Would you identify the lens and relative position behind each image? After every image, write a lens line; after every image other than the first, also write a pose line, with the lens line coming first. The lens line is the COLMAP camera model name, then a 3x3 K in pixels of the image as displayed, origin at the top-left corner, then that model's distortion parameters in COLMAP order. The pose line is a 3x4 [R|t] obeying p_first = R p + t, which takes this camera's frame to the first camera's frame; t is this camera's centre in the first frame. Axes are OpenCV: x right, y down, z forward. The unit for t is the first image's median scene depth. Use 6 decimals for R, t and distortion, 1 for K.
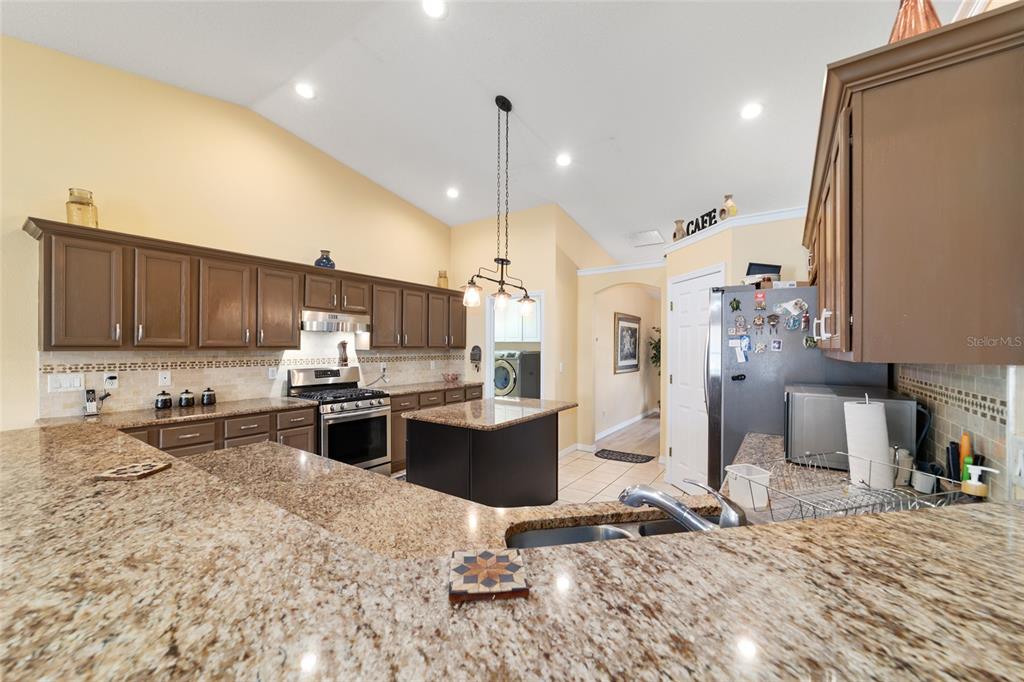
lens RADIAL K [[396.0, 0, 511.9], [0, 396.0, 344.1], [0, 0, 1]] dist [-0.017380, 0.008505]
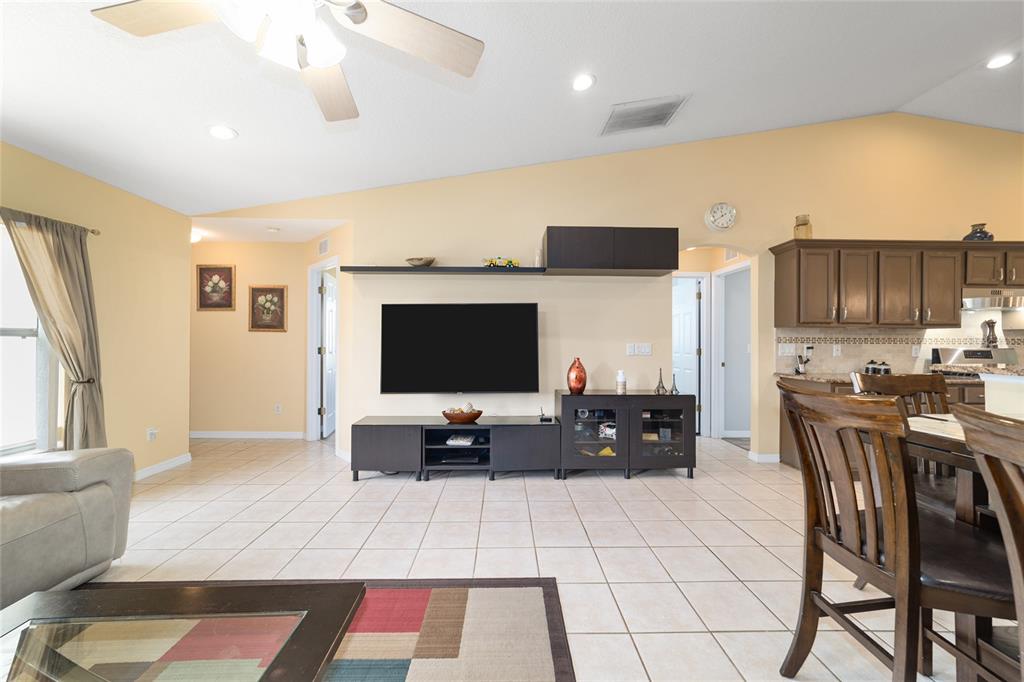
lens RADIAL K [[391.4, 0, 511.6], [0, 391.4, 340.3], [0, 0, 1]] dist [-0.017383, 0.008207]
pose [[0.587019, -0.004784, -0.809559, -0.430346], [0.000773, 0.999985, -0.005348, 0.053288], [0.809572, 0.002513, 0.587015, -0.516212]]
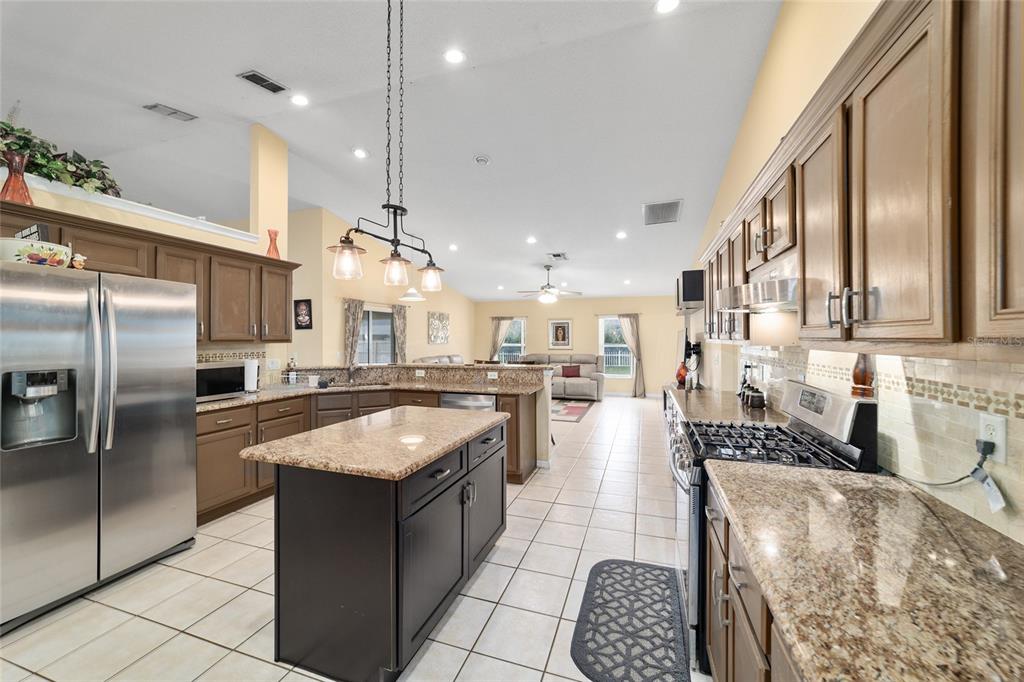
lens RADIAL K [[391.4, 0, 511.6], [0, 391.4, 340.3], [0, 0, 1]] dist [-0.017383, 0.008207]
pose [[-0.960190, -0.000663, -0.279346, -0.026530], [0.000295, 0.999994, -0.003387, 0.009705], [0.279347, -0.003334, -0.960185, 1.541117]]
